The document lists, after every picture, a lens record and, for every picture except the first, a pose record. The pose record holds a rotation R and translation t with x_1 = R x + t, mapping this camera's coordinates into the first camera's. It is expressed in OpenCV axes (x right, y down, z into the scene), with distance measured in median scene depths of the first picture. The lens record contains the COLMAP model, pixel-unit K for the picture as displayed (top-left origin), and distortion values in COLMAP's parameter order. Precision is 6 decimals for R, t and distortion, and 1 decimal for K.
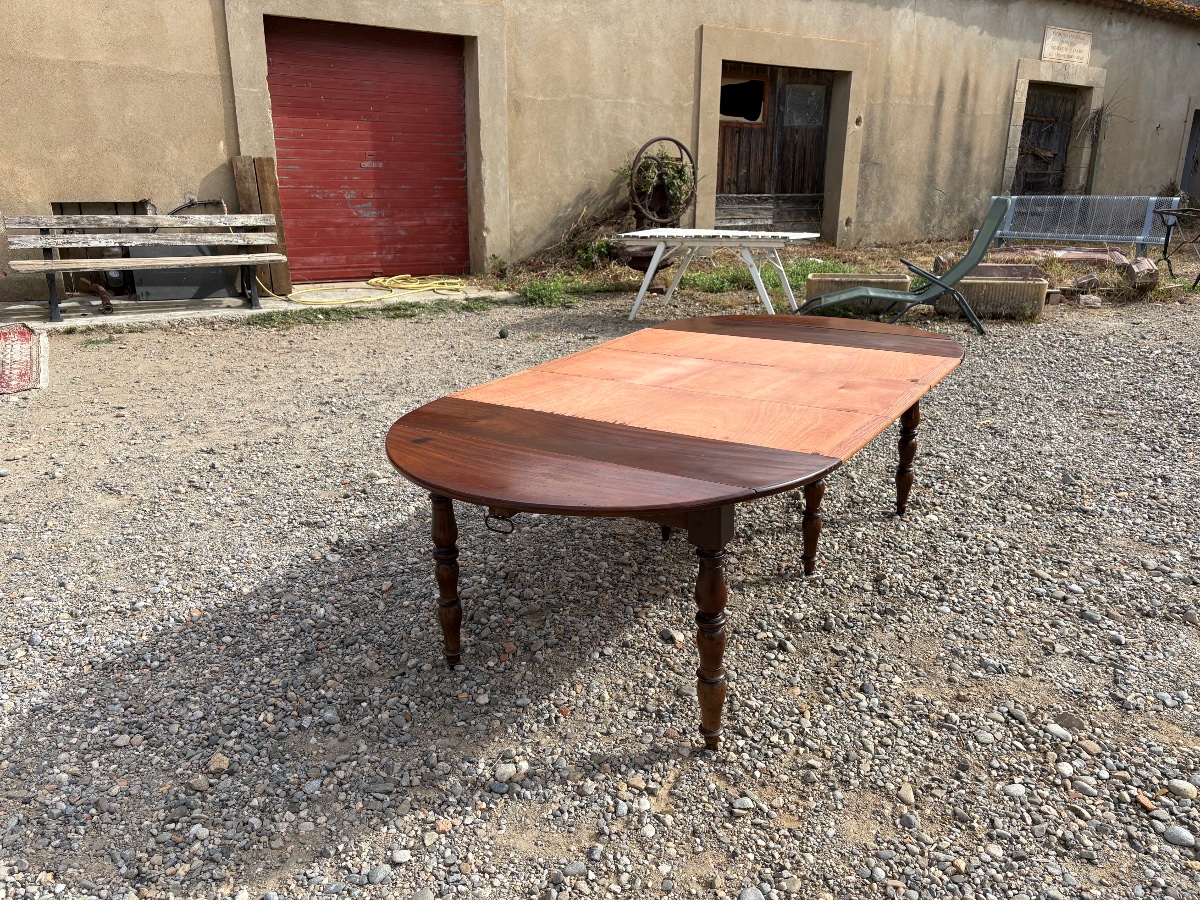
lens RADIAL K [[909.4, 0, 598.9], [0, 909.4, 448.7], [0, 0, 1]] dist [0.027133, -0.000065]
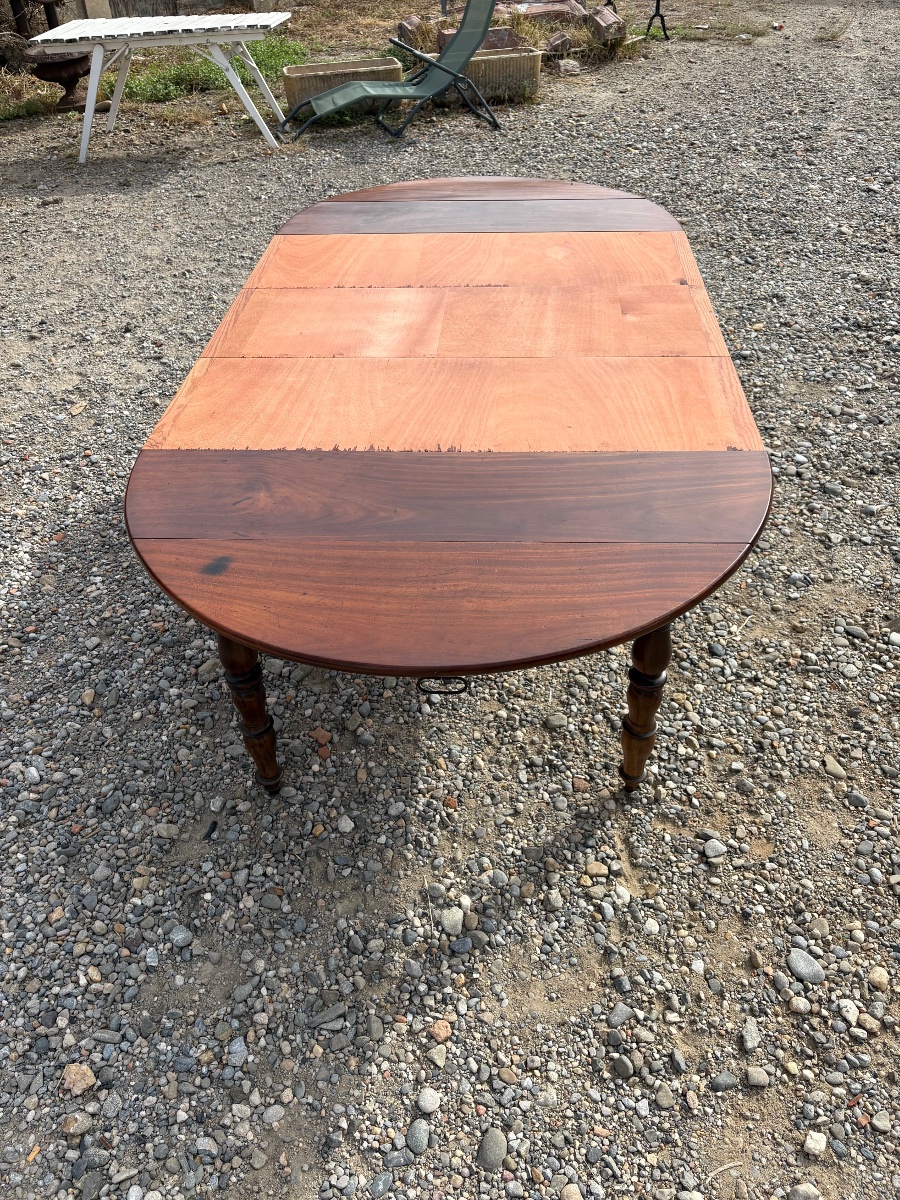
lens RADIAL K [[924.8, 0, 442.1], [0, 924.8, 577.7], [0, 0, 1]] dist [0.035212, -0.006408]
pose [[0.882607, -0.307893, 0.355257, -0.090704], [0.168467, 0.912644, 0.372424, -0.069541], [-0.438890, -0.268855, 0.857376, 0.107052]]
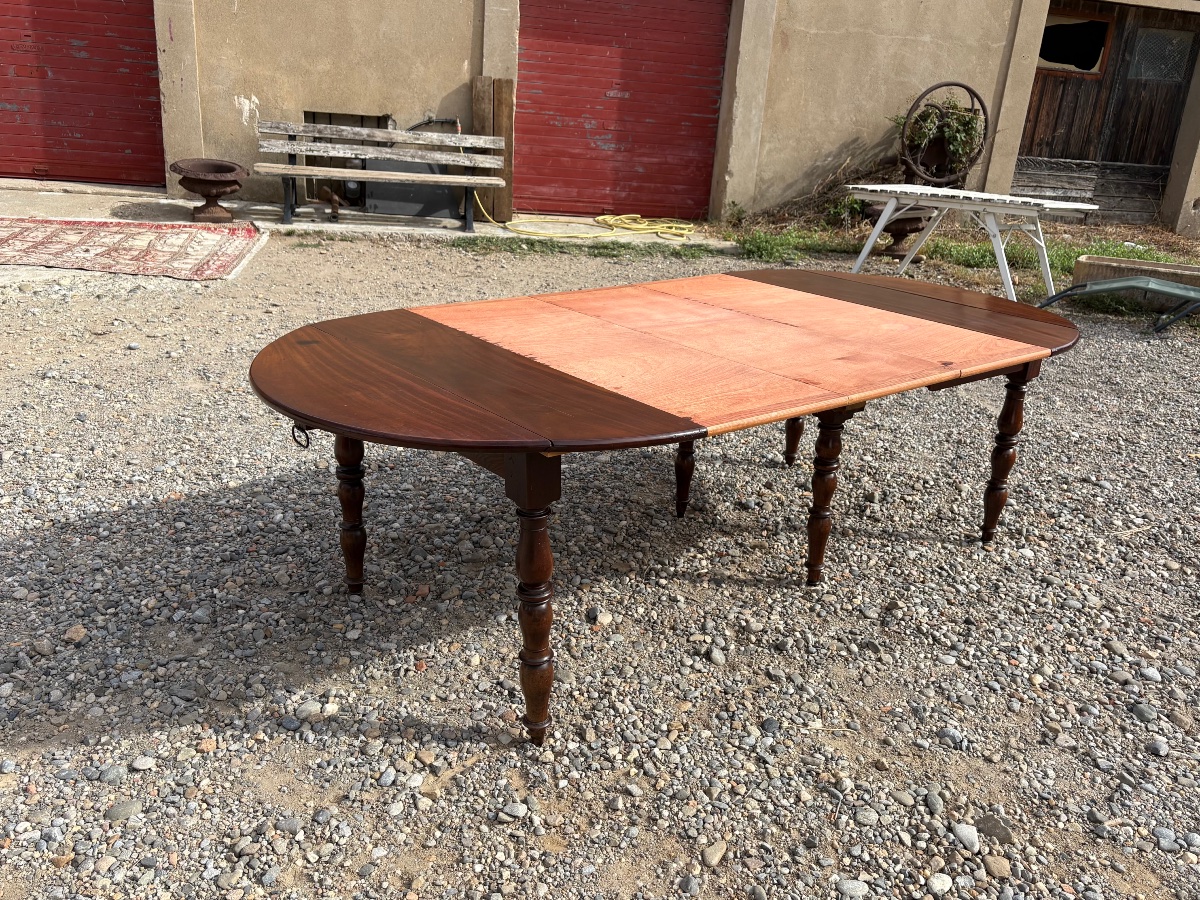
lens RADIAL K [[969.2, 0, 610.7], [0, 969.2, 444.5], [0, 0, 1]] dist [0.027827, -0.007222]
pose [[0.944129, 0.162209, -0.286894, 0.121818], [-0.154903, 0.986756, 0.048144, -0.000777], [0.290904, -0.001014, 0.956752, 0.044409]]
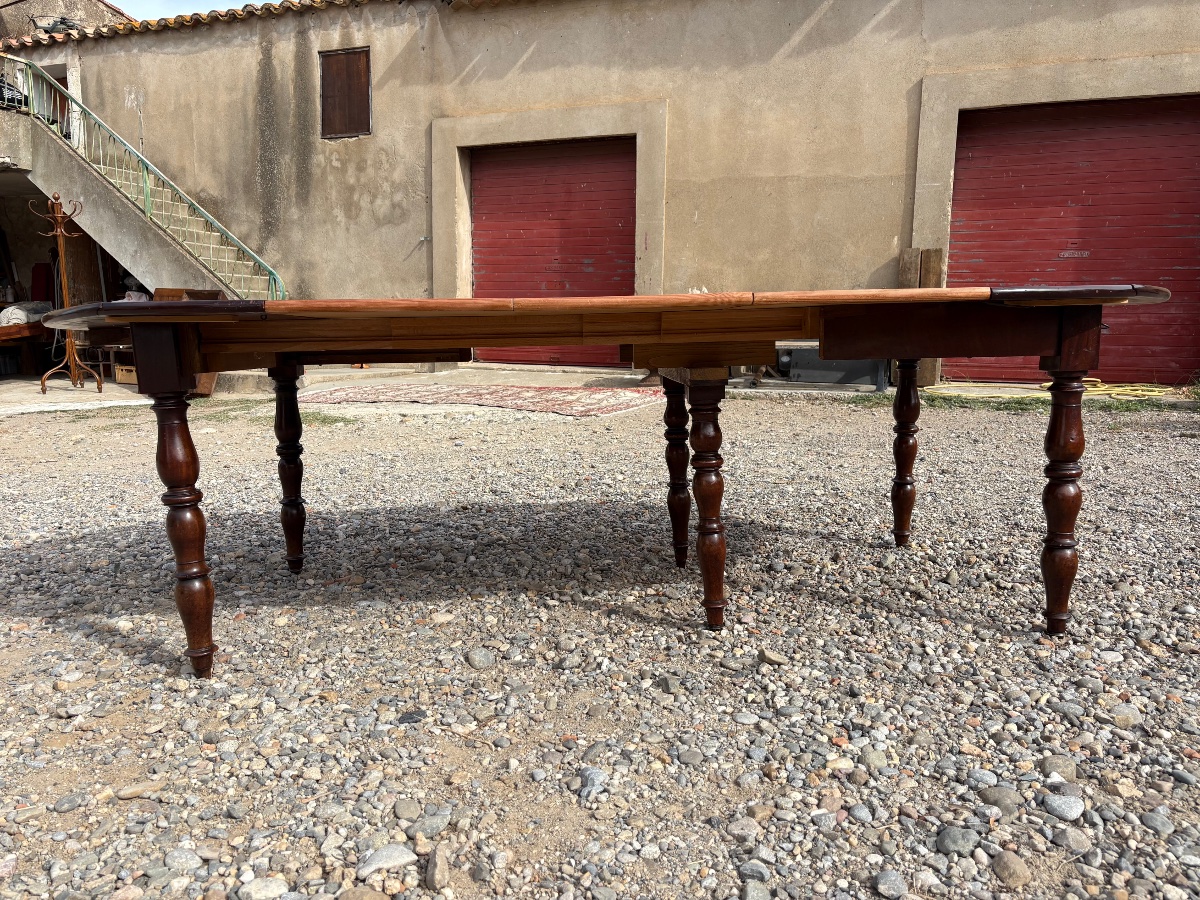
lens RADIAL K [[913.7, 0, 605.5], [0, 913.7, 454.5], [0, 0, 1]] dist [0.021838, -0.009919]
pose [[0.583534, 0.104309, -0.805361, 0.287932], [-0.235616, 0.970805, -0.044981, 0.027226], [0.777157, 0.216004, 0.591075, 0.227619]]
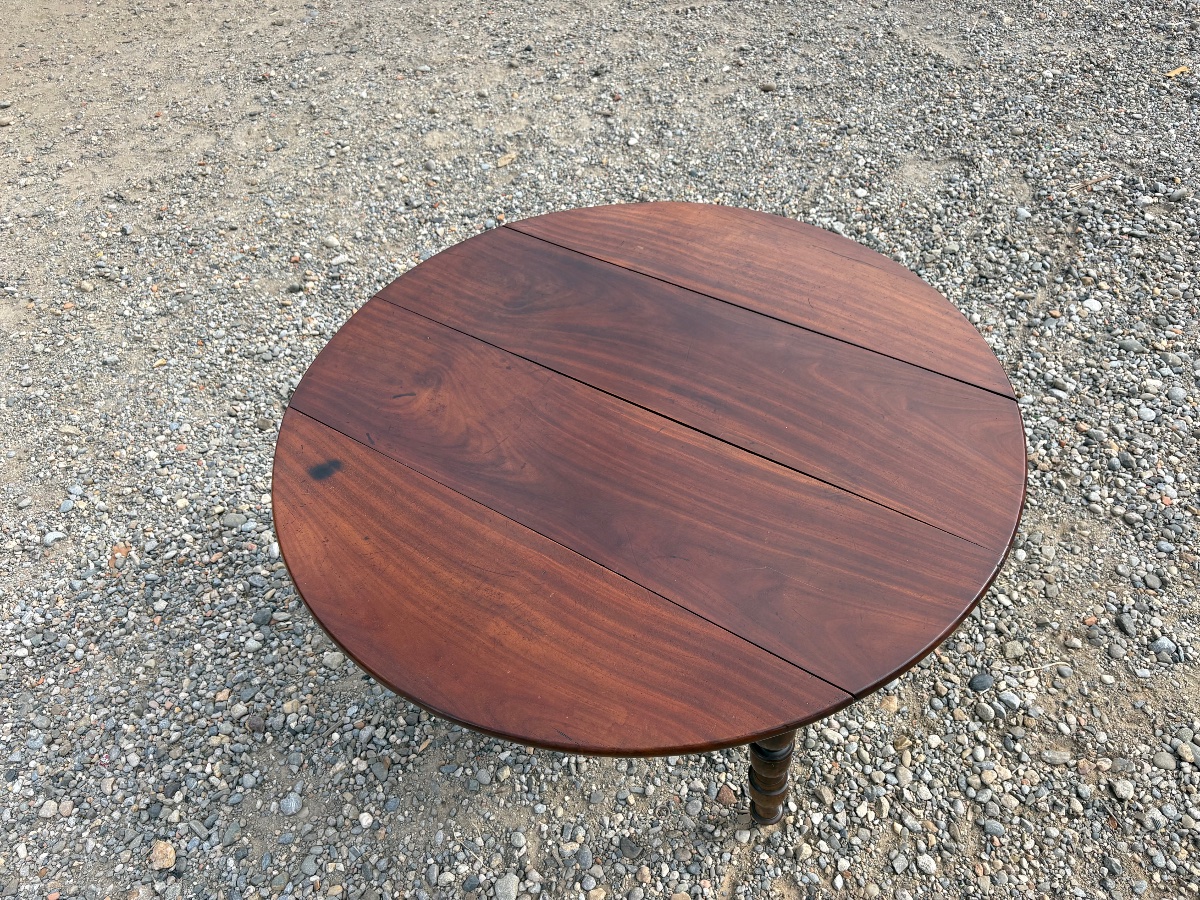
lens RADIAL K [[913.7, 0, 605.5], [0, 913.7, 454.5], [0, 0, 1]] dist [0.021838, -0.009919]
pose [[0.997092, -0.039897, -0.064936, 0.012293], [0.067193, 0.862264, 0.501982, -0.102386], [0.035964, -0.504885, 0.862437, 0.146608]]
